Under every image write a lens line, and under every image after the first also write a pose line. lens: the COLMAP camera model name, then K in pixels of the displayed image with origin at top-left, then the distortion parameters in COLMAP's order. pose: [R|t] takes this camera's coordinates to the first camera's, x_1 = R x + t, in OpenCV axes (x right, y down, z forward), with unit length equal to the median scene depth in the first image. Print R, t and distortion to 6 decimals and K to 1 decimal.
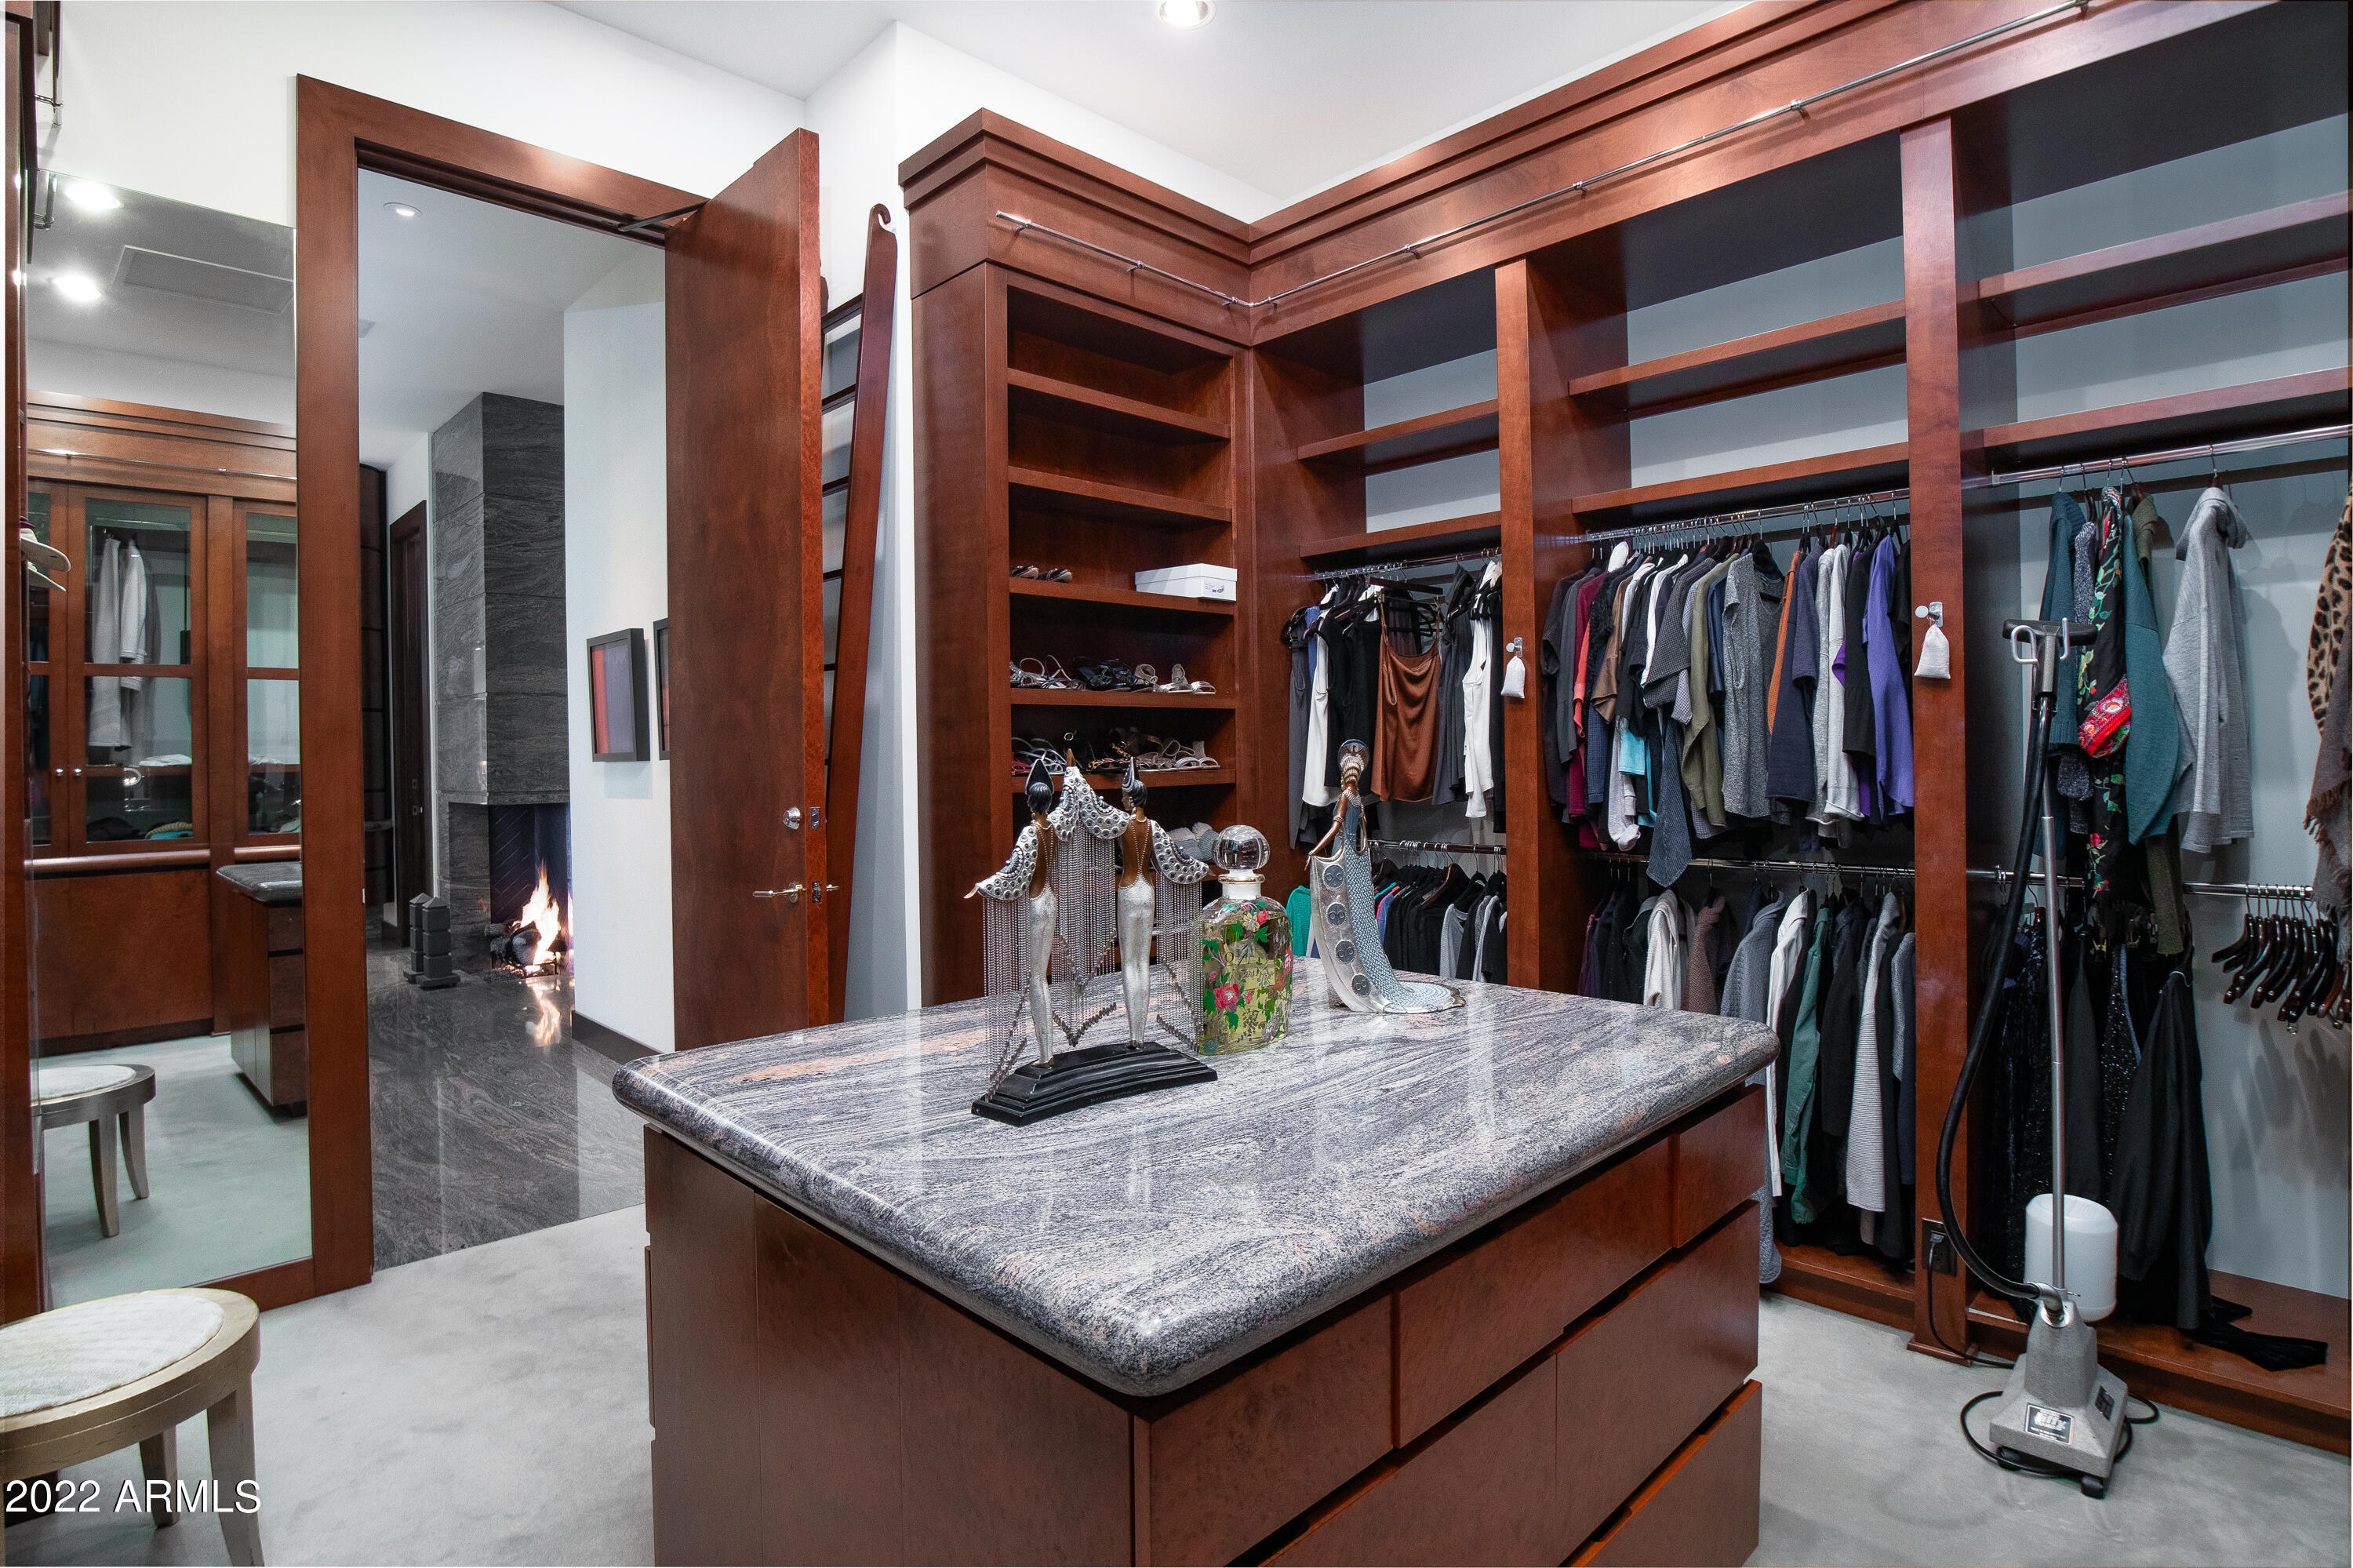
lens RADIAL K [[1201.5, 0, 1164.8], [0, 1201.5, 785.9], [0, 0, 1]] dist [-0.003417, 0.000247]
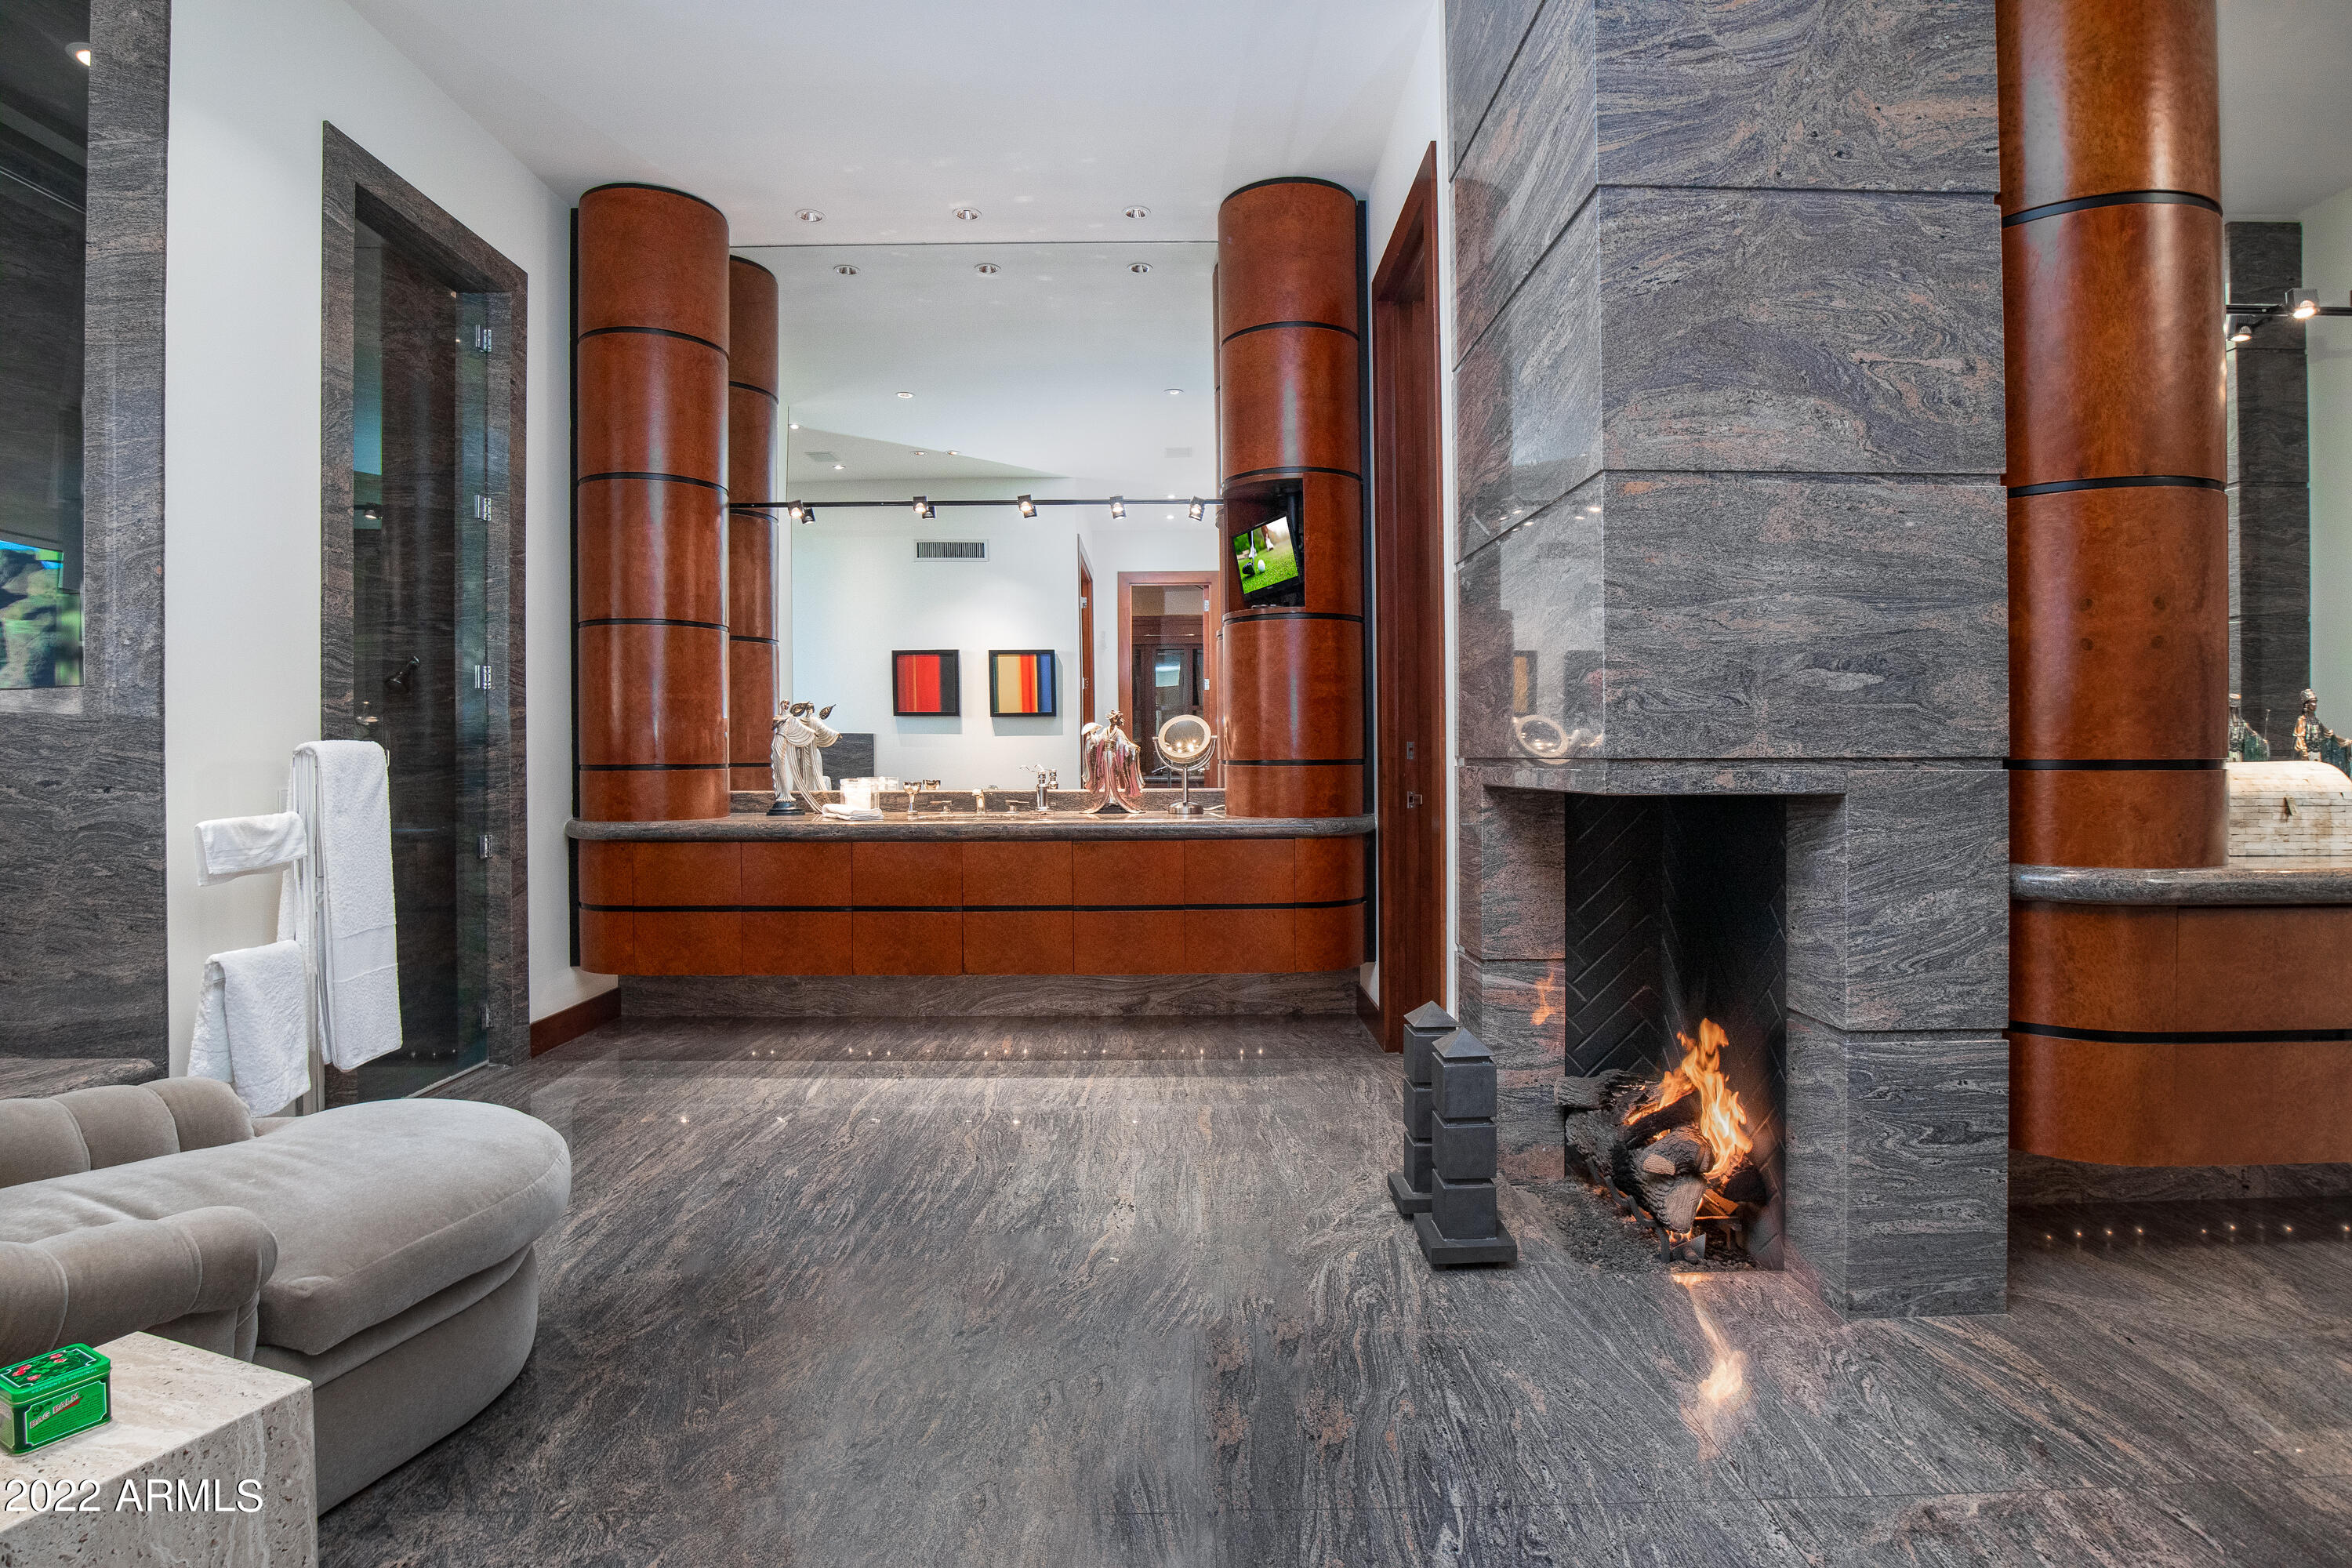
lens RADIAL K [[1201.0, 0, 1173.0], [0, 1201.0, 776.6], [0, 0, 1]] dist [-0.003417, 0.000247]
pose [[0.737448, 0.005513, -0.675382, -0.386619], [-0.002316, 0.999981, 0.005634, 0.008039], [0.675400, -0.002590, 0.737447, 0.604493]]
